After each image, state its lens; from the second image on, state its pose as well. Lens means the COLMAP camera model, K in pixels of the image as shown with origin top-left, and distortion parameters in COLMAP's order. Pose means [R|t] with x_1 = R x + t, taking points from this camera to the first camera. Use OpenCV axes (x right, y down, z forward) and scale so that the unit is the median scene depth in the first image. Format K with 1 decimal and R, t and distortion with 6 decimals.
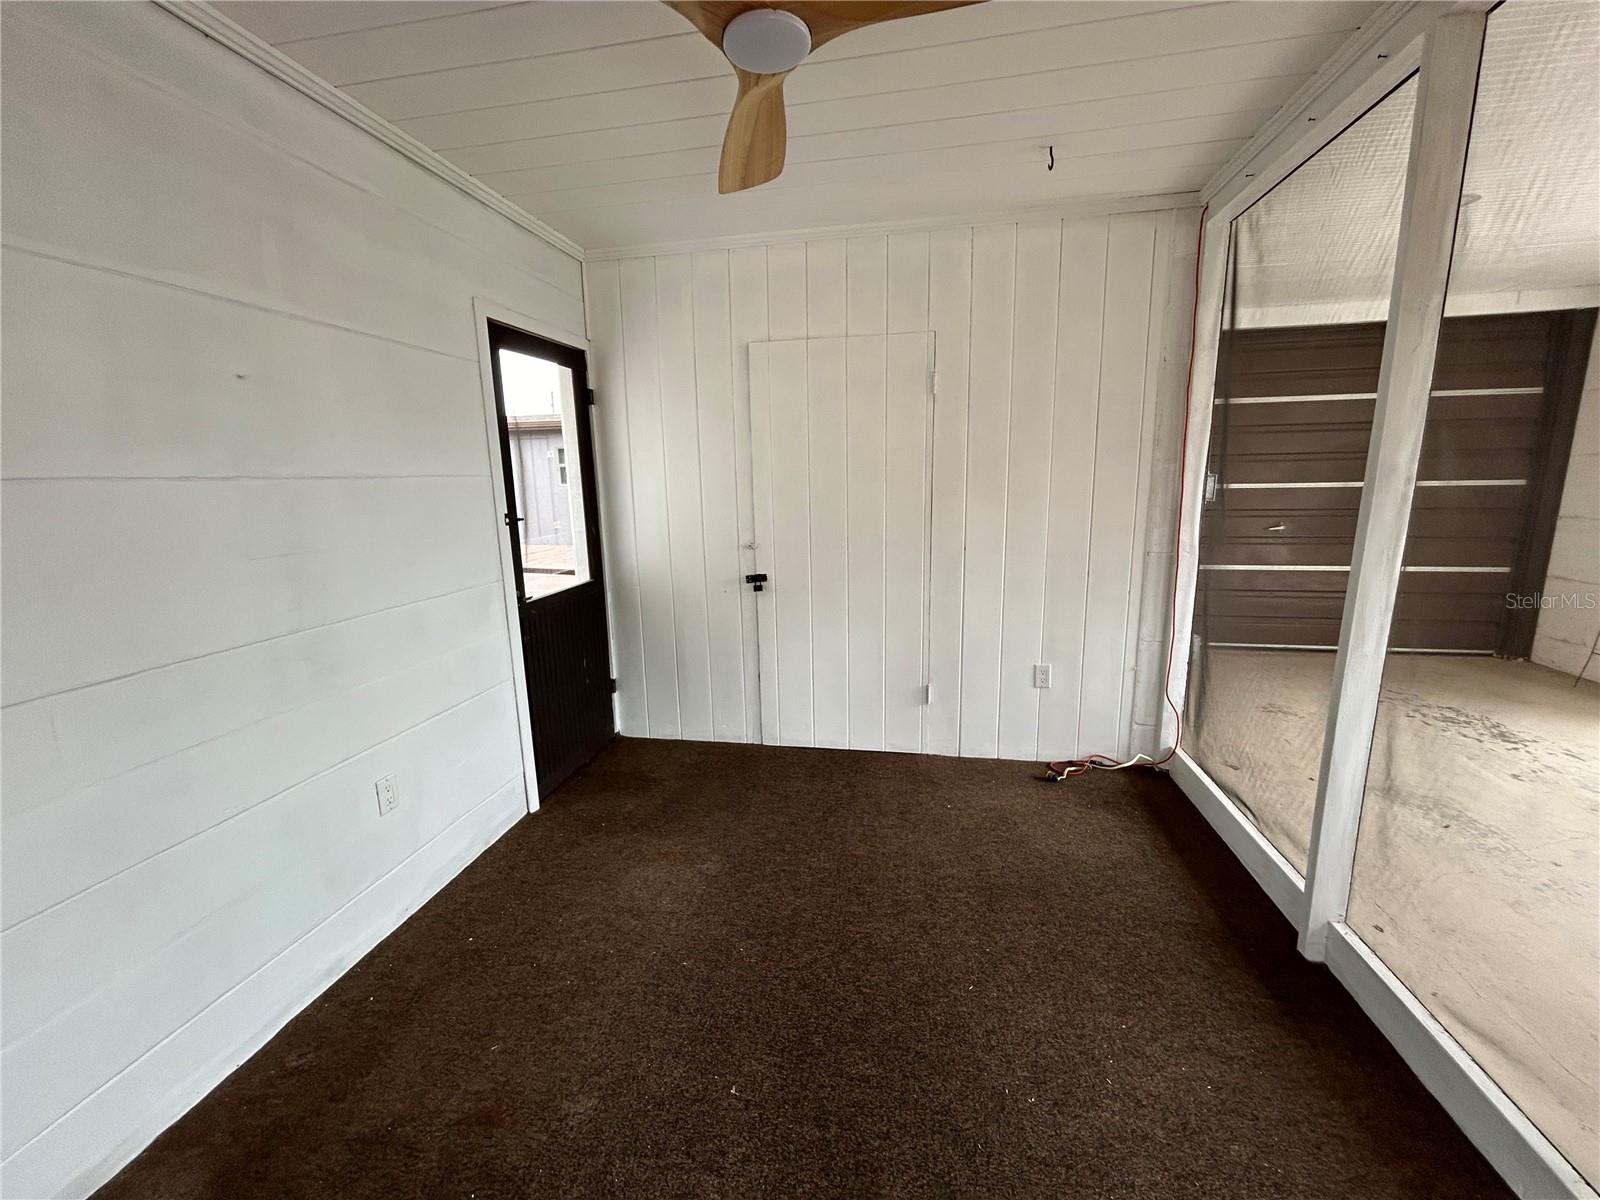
lens RADIAL K [[650.3, 0, 801.1], [0, 650.3, 596.9], [0, 0, 1]] dist [0.001413, 0.000267]
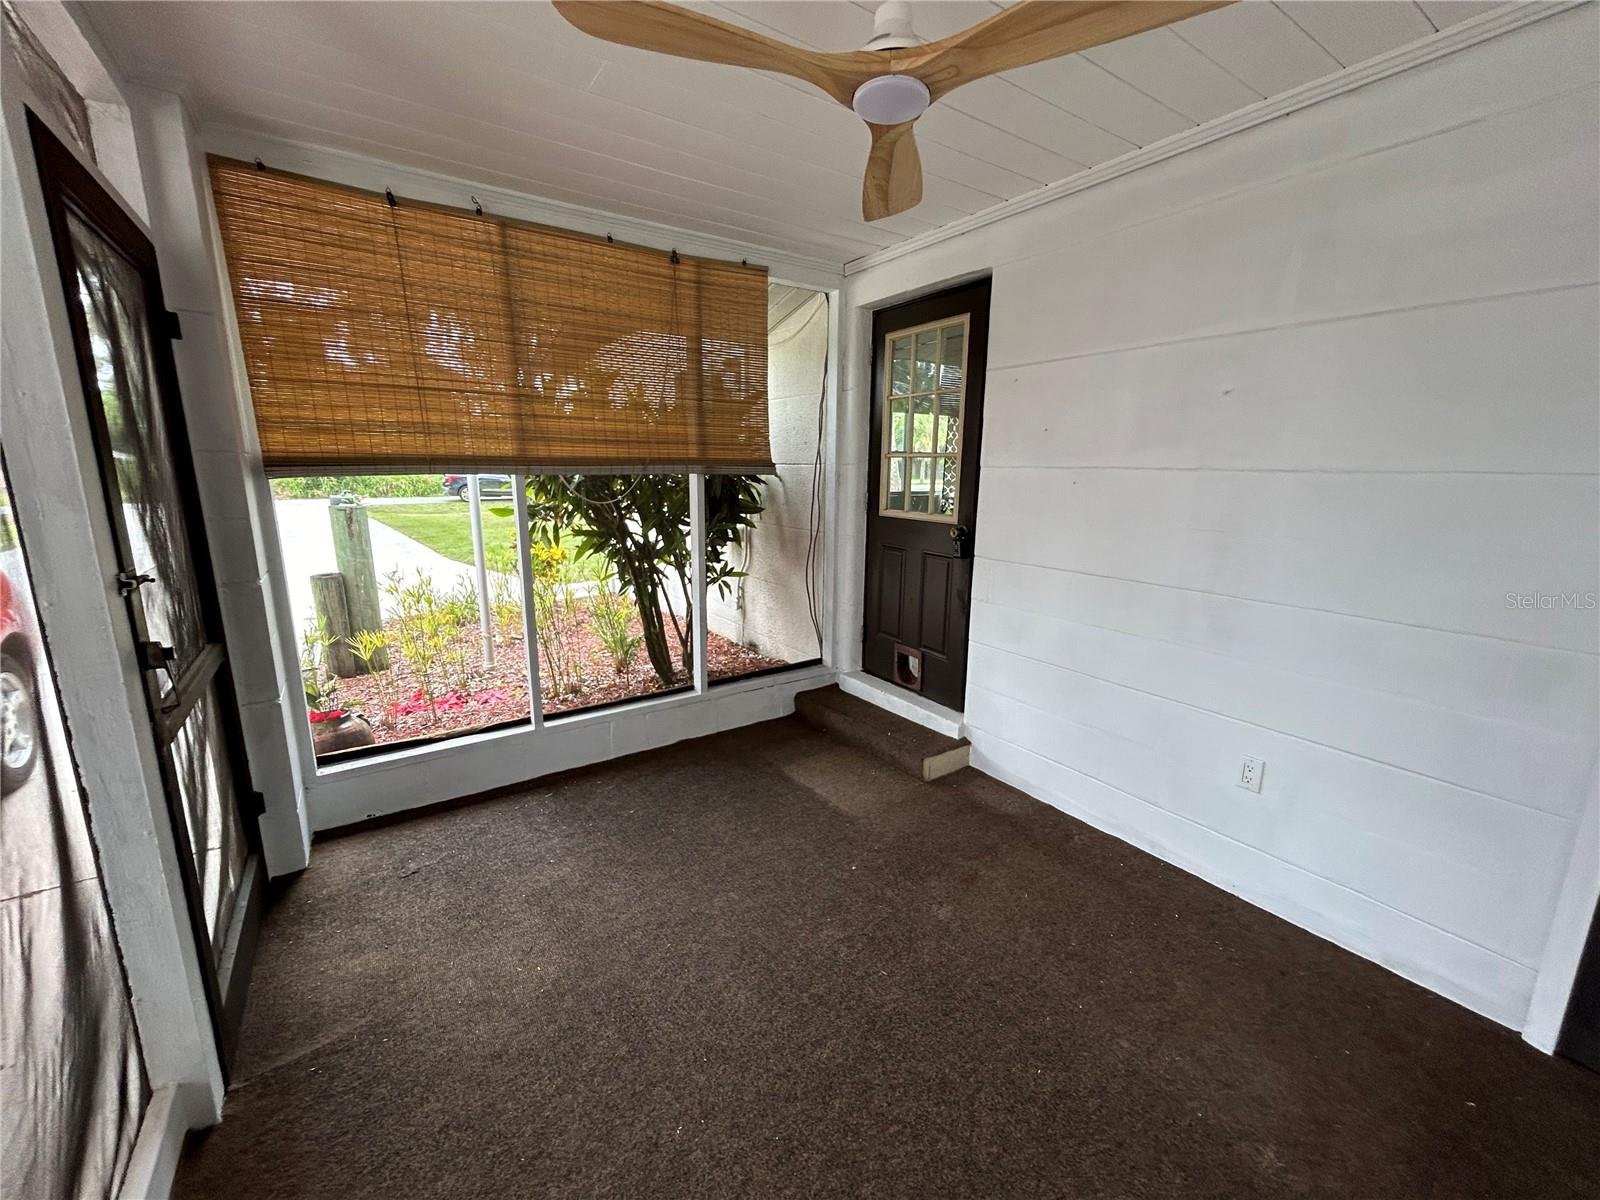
lens RADIAL K [[650.3, 0, 801.1], [0, 650.3, 596.9], [0, 0, 1]] dist [0.001413, 0.000267]
pose [[-0.710897, 0.155470, -0.685897, 0.414232], [-0.125162, 0.931725, 0.340915, -0.171414], [0.692069, 0.328203, -0.642902, 0.806785]]
